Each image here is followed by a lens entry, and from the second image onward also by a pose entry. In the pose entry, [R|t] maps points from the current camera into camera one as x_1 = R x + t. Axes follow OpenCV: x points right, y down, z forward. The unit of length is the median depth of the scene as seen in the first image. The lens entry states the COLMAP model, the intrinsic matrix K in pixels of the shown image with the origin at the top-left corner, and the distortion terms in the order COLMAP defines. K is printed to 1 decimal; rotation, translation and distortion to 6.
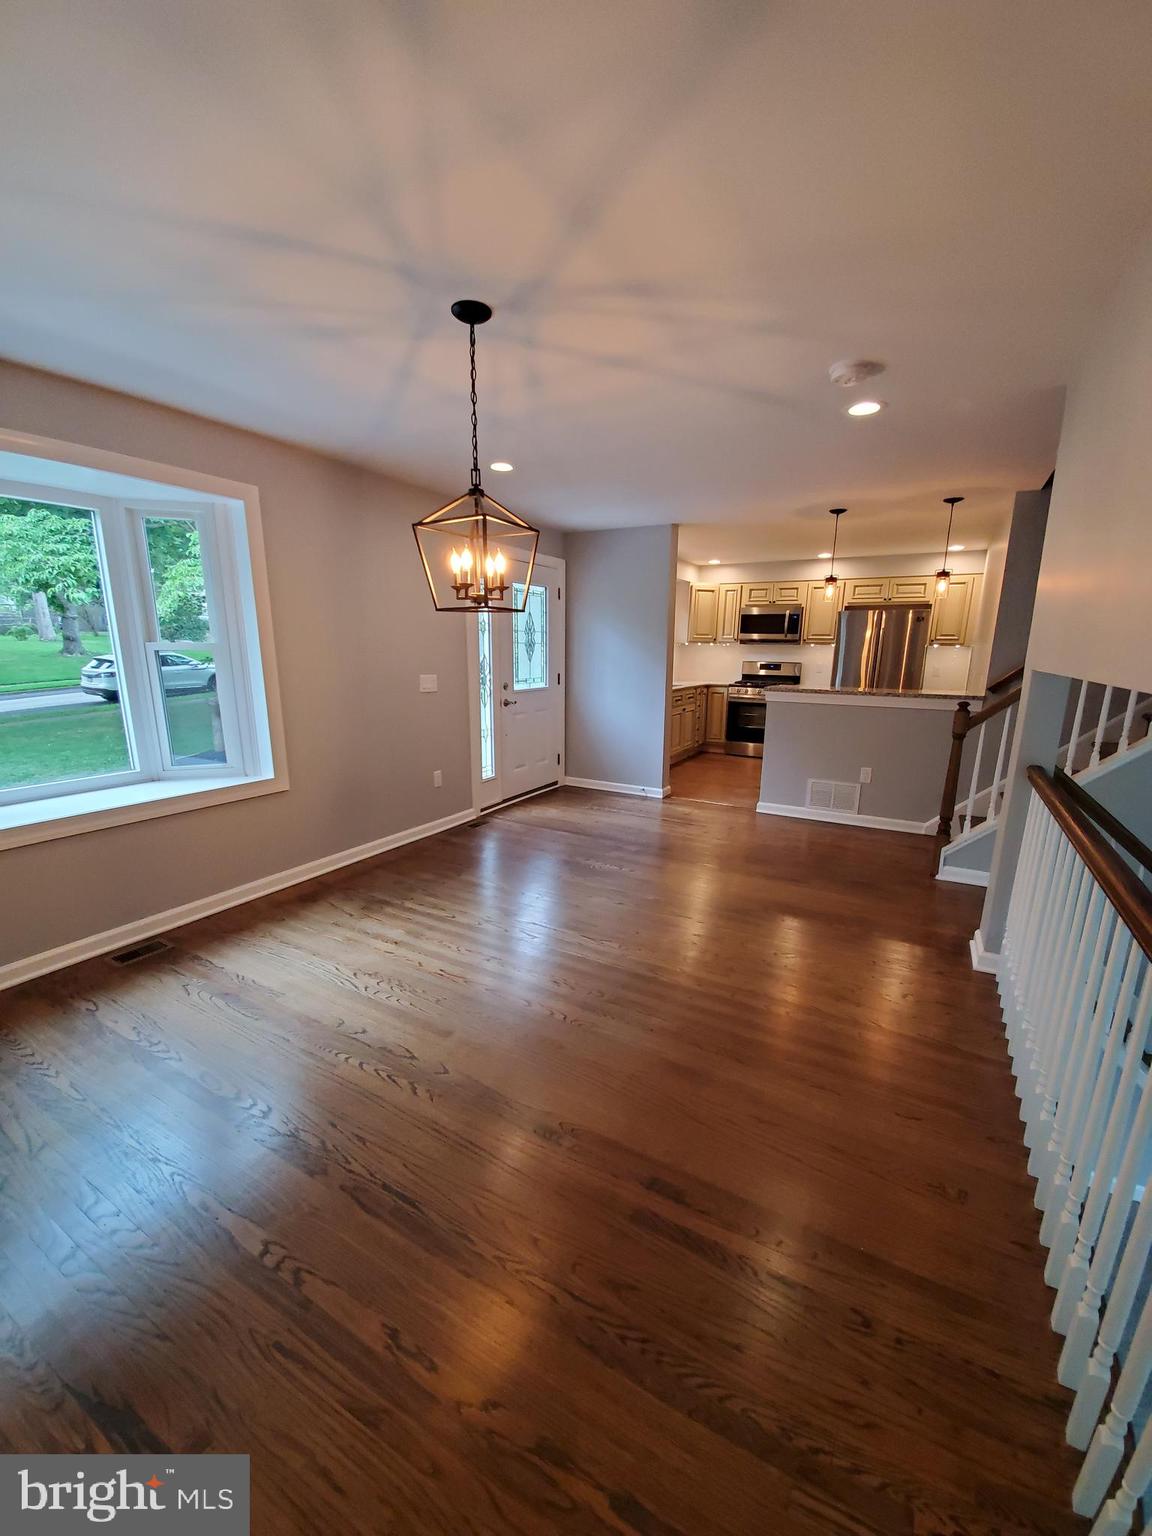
lens RADIAL K [[605.9, 0, 586.8], [0, 605.9, 782.6], [0, 0, 1]] dist [0.005784, -0.012497]
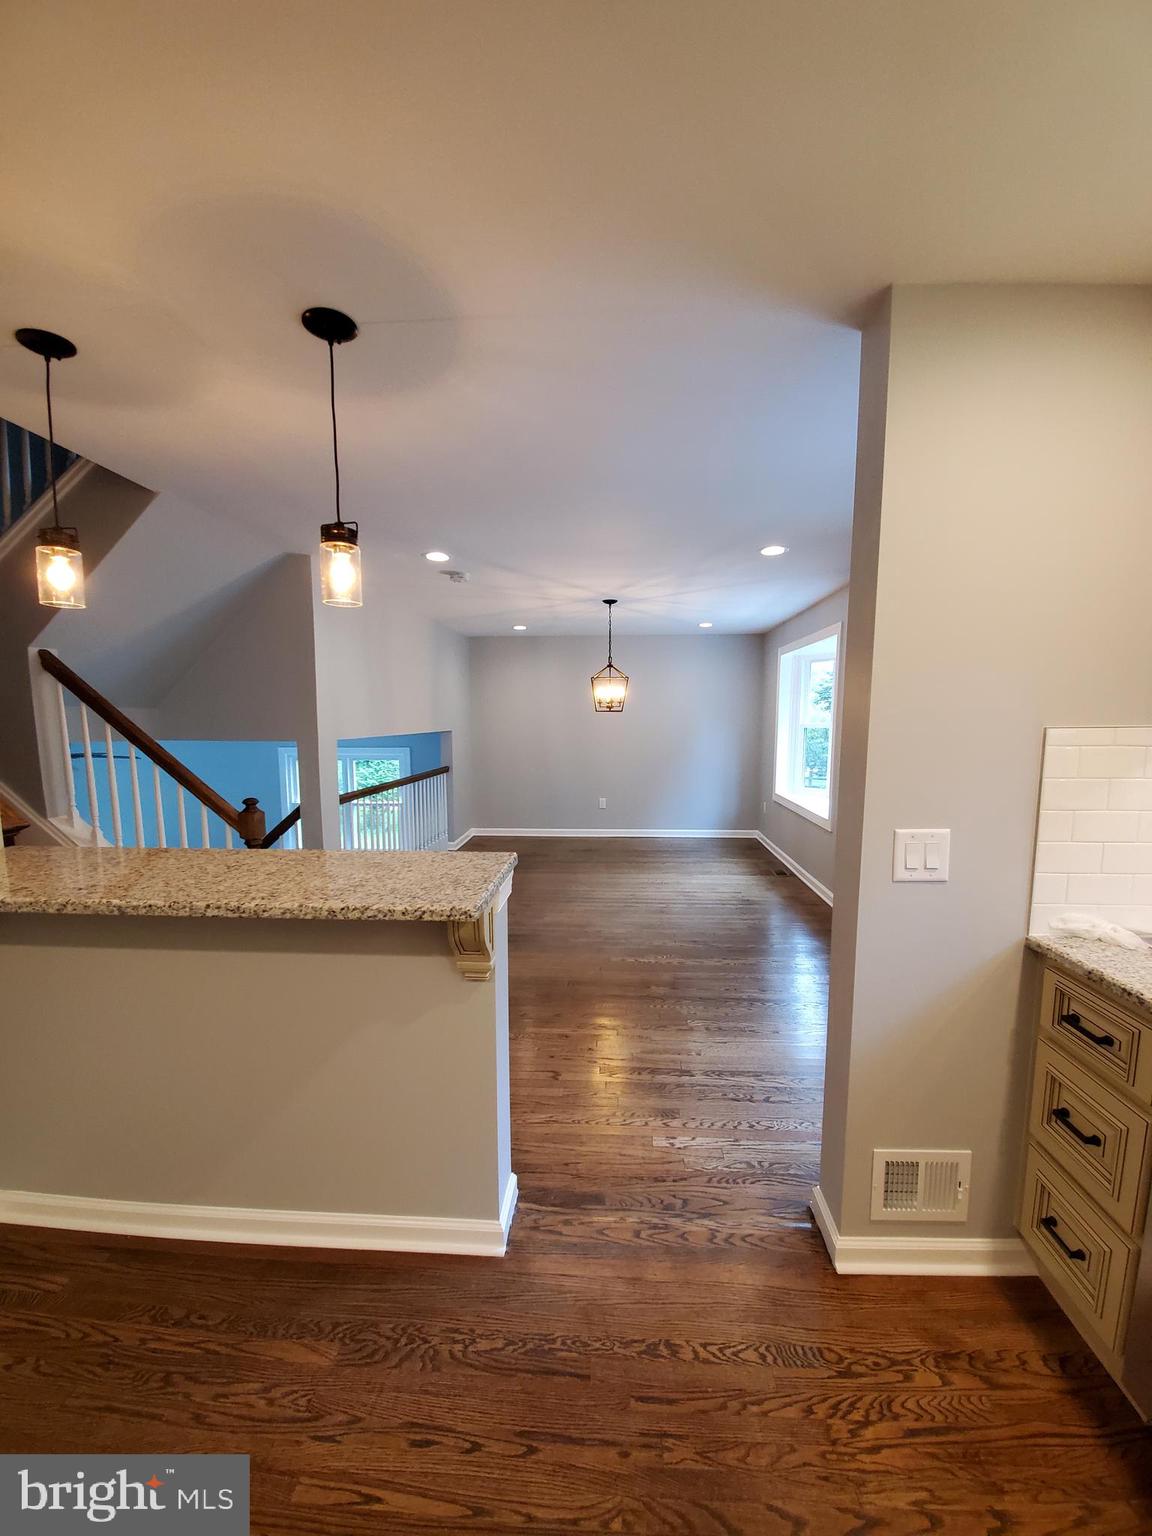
lens RADIAL K [[605.9, 0, 586.8], [0, 605.9, 782.6], [0, 0, 1]] dist [0.005784, -0.012497]
pose [[-0.897460, 0.033208, -0.439843, 0.815301], [-0.110163, 0.948689, 0.296402, -0.599688], [0.427117, 0.314463, -0.847752, 2.599174]]
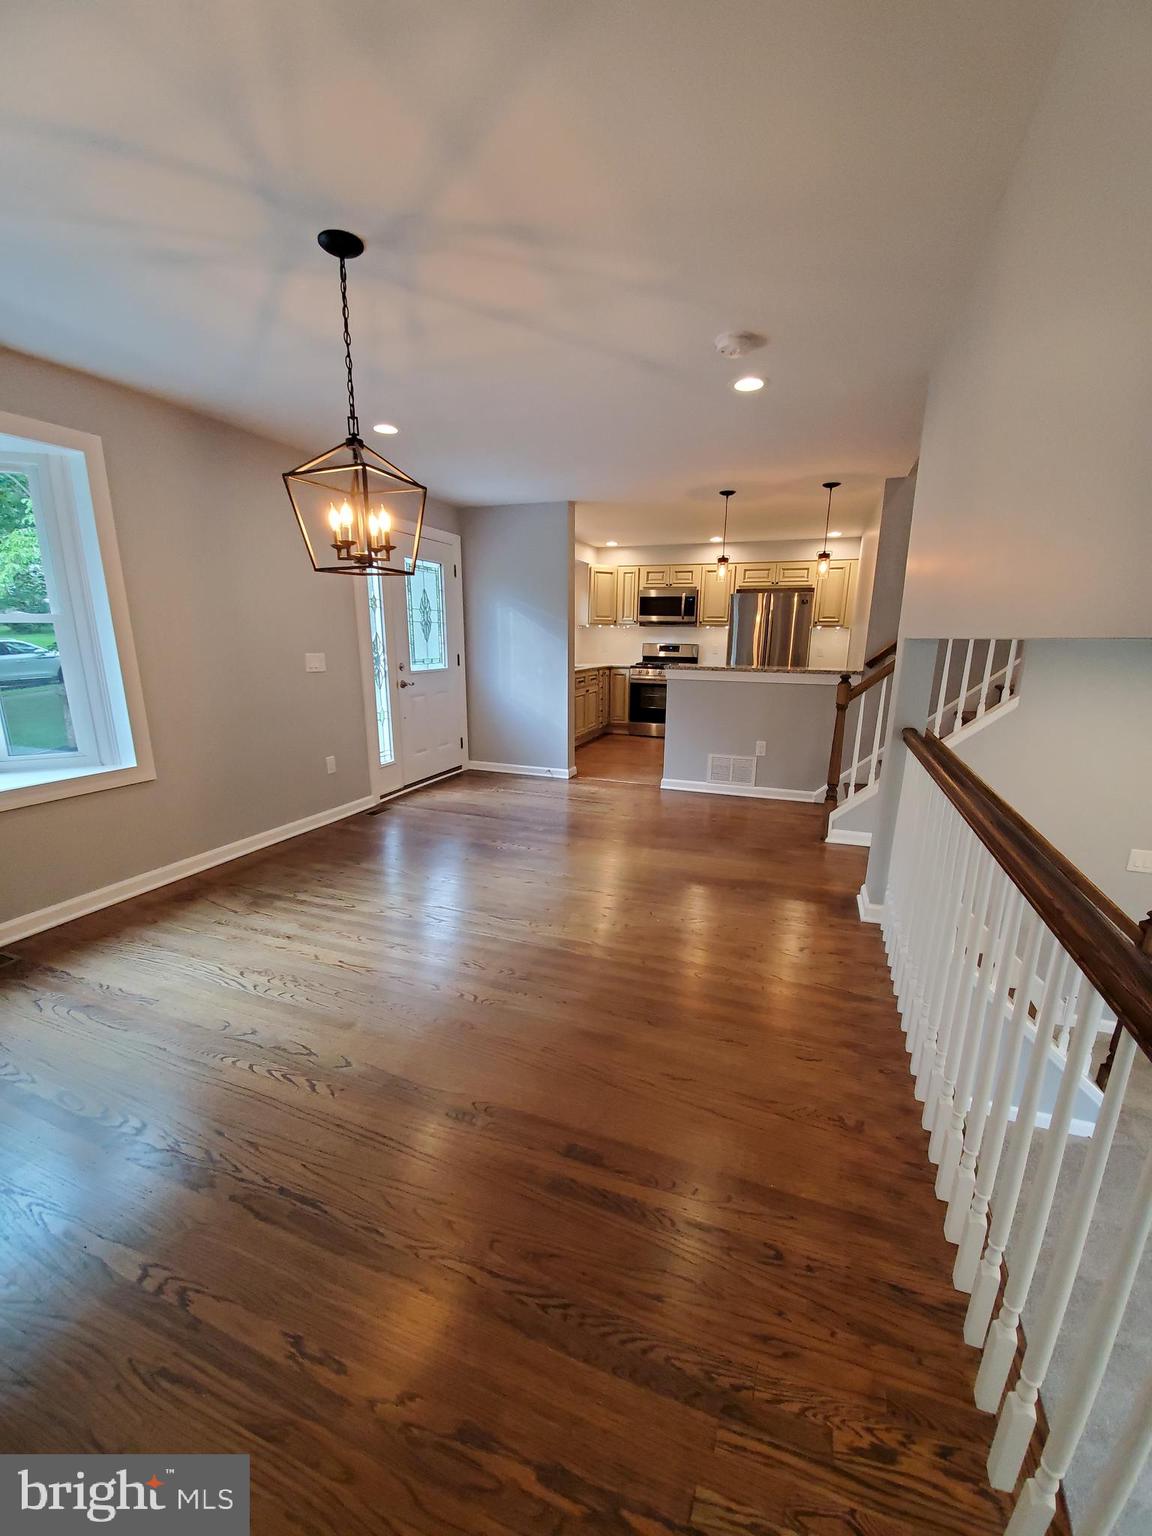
lens RADIAL K [[605.9, 0, 586.8], [0, 605.9, 782.6], [0, 0, 1]] dist [0.005784, -0.012497]
pose [[0.987894, -0.039049, 0.150135, 0.007871], [0.036428, 0.999133, 0.020168, 0.029800], [-0.150792, -0.014455, 0.988460, 0.018736]]
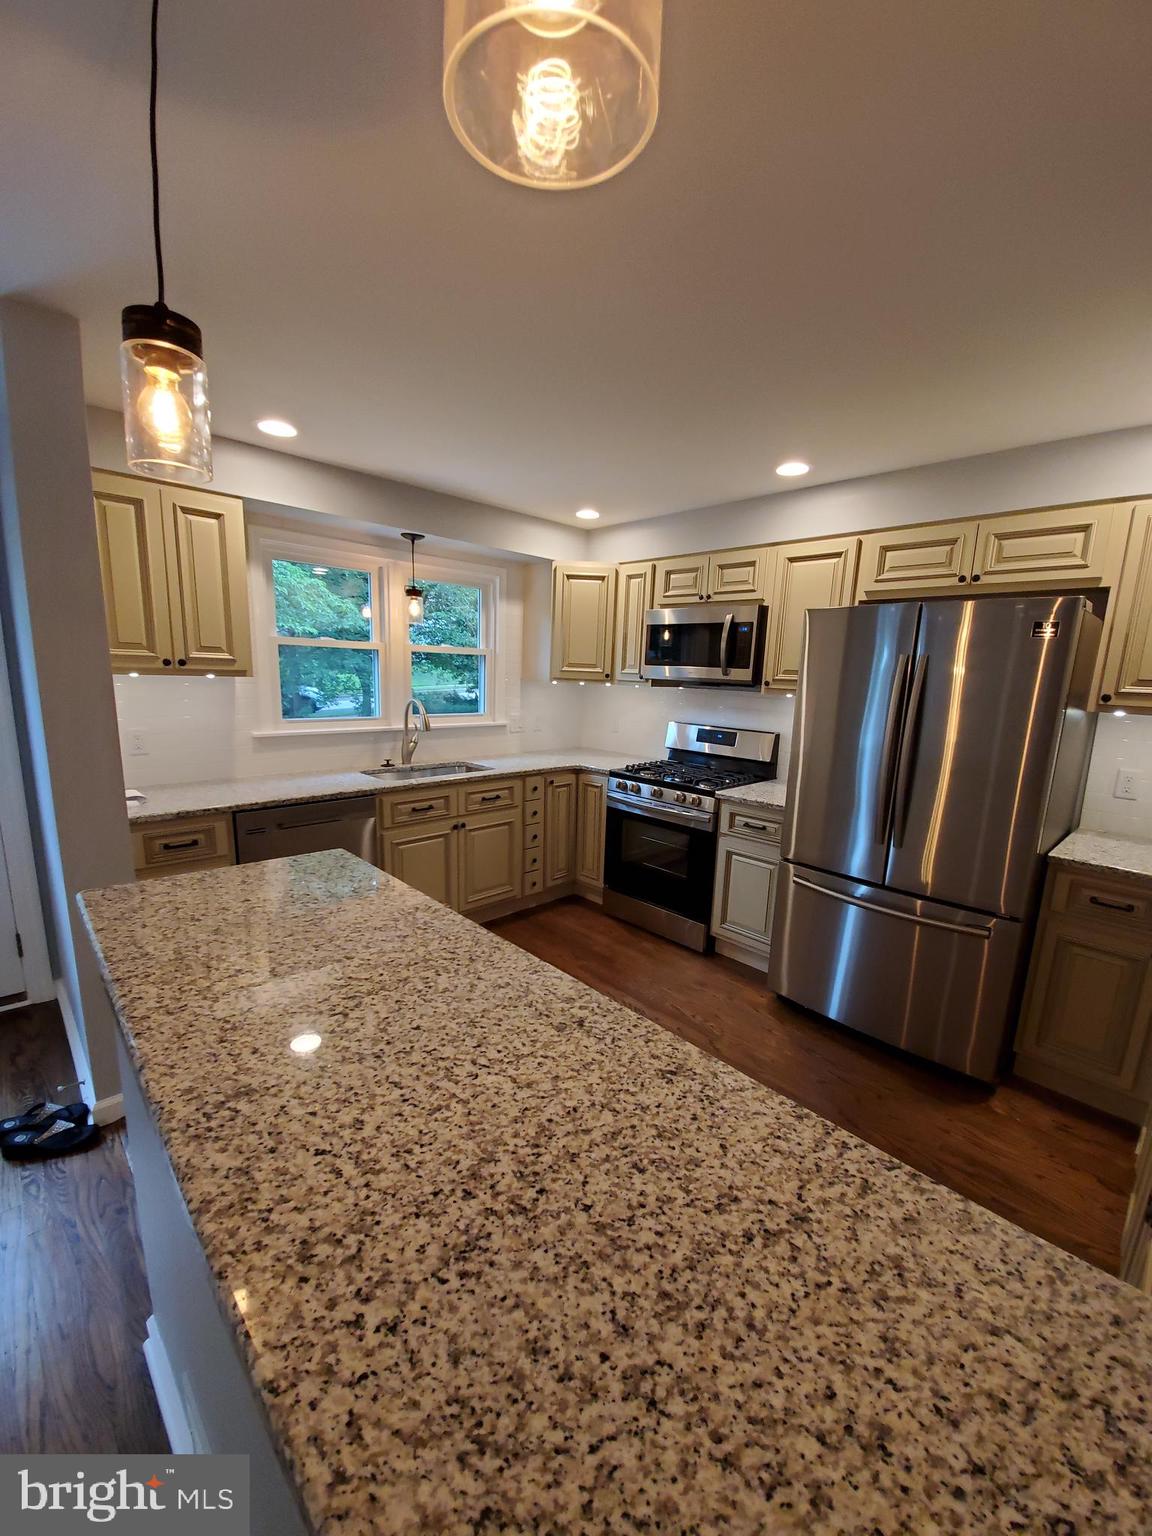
lens RADIAL K [[605.9, 0, 586.8], [0, 605.9, 782.6], [0, 0, 1]] dist [0.005784, -0.012497]
pose [[0.958947, 0.072095, -0.274267, 1.066075], [-0.086728, 0.995363, -0.041590, -0.406185], [0.269997, 0.063670, 0.960754, 1.671906]]
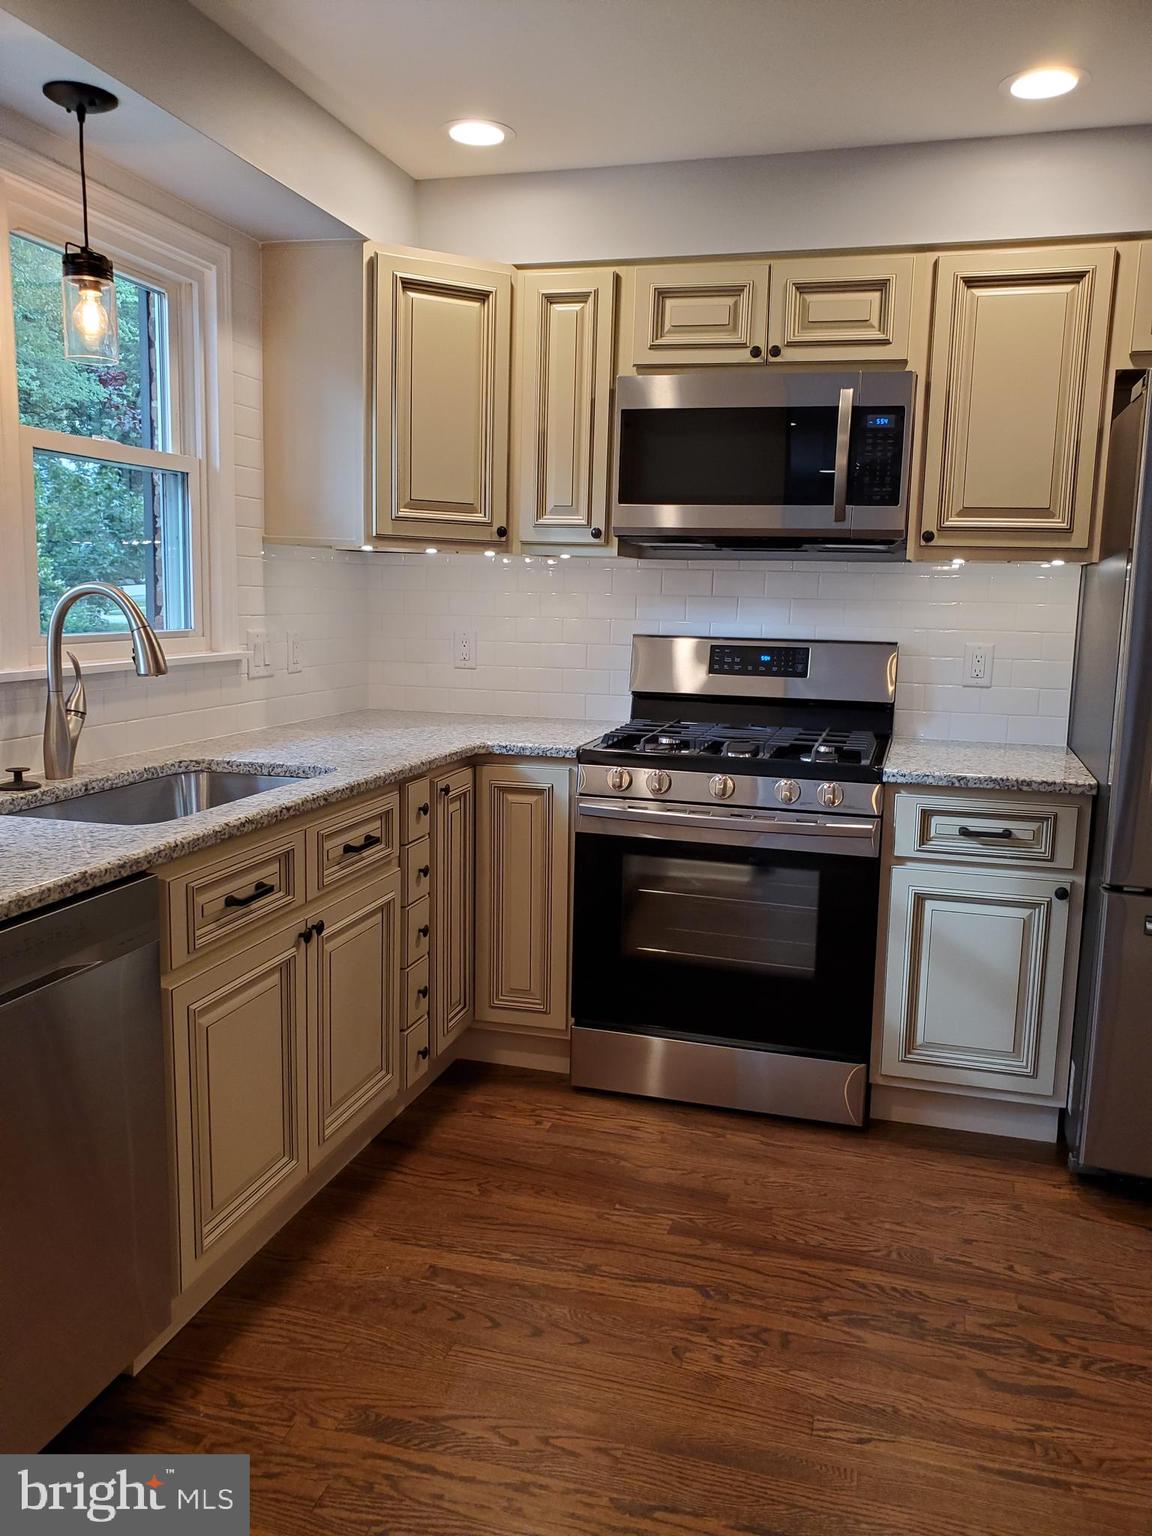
lens RADIAL K [[1187.1, 0, 576.0], [0, 1187.1, 768.0], [0, 0, 1]] dist [0.008012, -0.006517]
pose [[0.974371, -0.023390, 0.223727, 0.452610], [0.040168, 0.996686, -0.070739, -0.396203], [-0.221331, 0.077912, 0.972081, 1.911593]]
